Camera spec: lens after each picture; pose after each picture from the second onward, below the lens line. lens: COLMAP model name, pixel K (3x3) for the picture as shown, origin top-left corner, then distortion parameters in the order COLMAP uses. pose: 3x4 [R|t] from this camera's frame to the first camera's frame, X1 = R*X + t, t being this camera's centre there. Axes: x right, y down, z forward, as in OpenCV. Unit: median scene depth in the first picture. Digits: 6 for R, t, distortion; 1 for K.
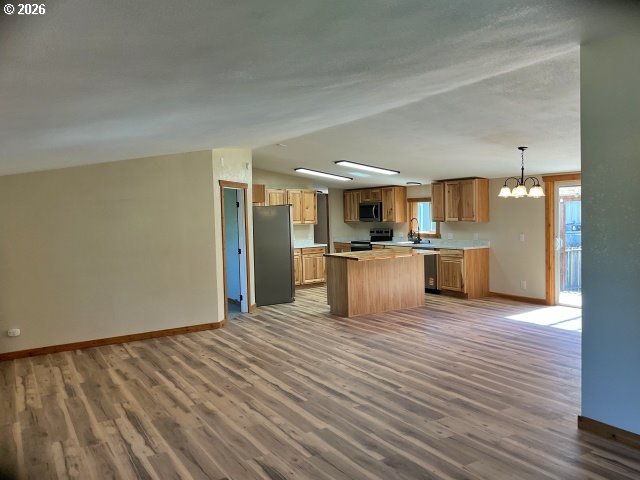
lens RADIAL K [[539.4, 0, 317.8], [0, 539.4, 238.9], [0, 0, 1]] dist [0.049248, -0.104366]
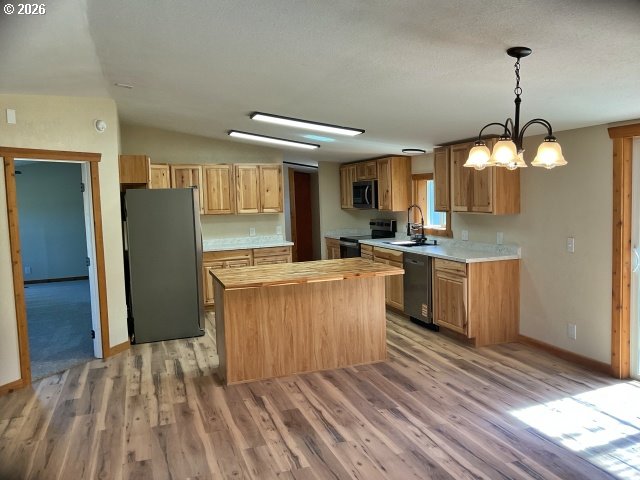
lens RADIAL K [[539.4, 0, 319.5], [0, 539.4, 237.8], [0, 0, 1]] dist [0.049248, -0.104366]
pose [[0.979619, 0.010661, -0.200580, 0.262318], [-0.002947, 0.999246, 0.038717, -0.032314], [0.200842, -0.037336, 0.978912, 0.461339]]
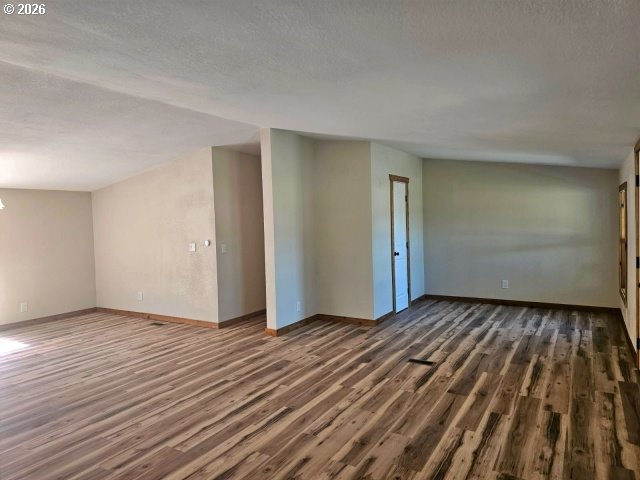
lens RADIAL K [[428.9, 0, 313.4], [0, 428.9, 250.1], [0, 0, 1]] dist [0.031095, -0.016791]
pose [[-0.462901, -0.019448, 0.886197, -0.398644], [0.087811, 0.993835, 0.067678, -0.013451], [-0.882050, 0.109146, -0.458339, 0.713823]]
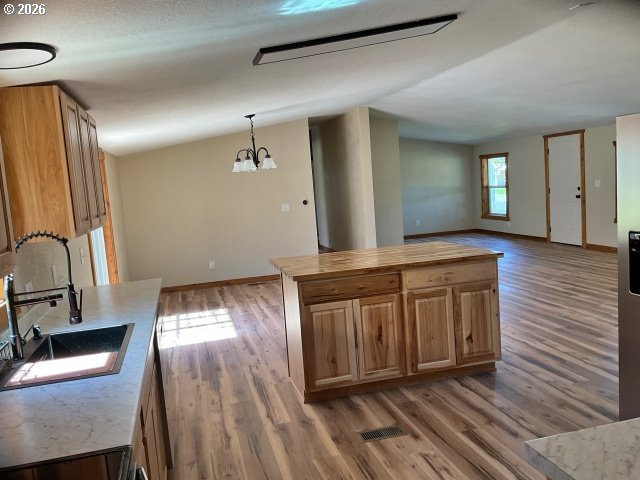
lens RADIAL K [[539.4, 0, 314.6], [0, 539.4, 237.3], [0, 0, 1]] dist [0.049248, -0.104366]
pose [[-0.954982, 0.072856, 0.287578, 0.030788], [0.117489, 0.982997, 0.141118, -0.070834], [-0.272407, 0.168552, -0.947304, 1.548298]]
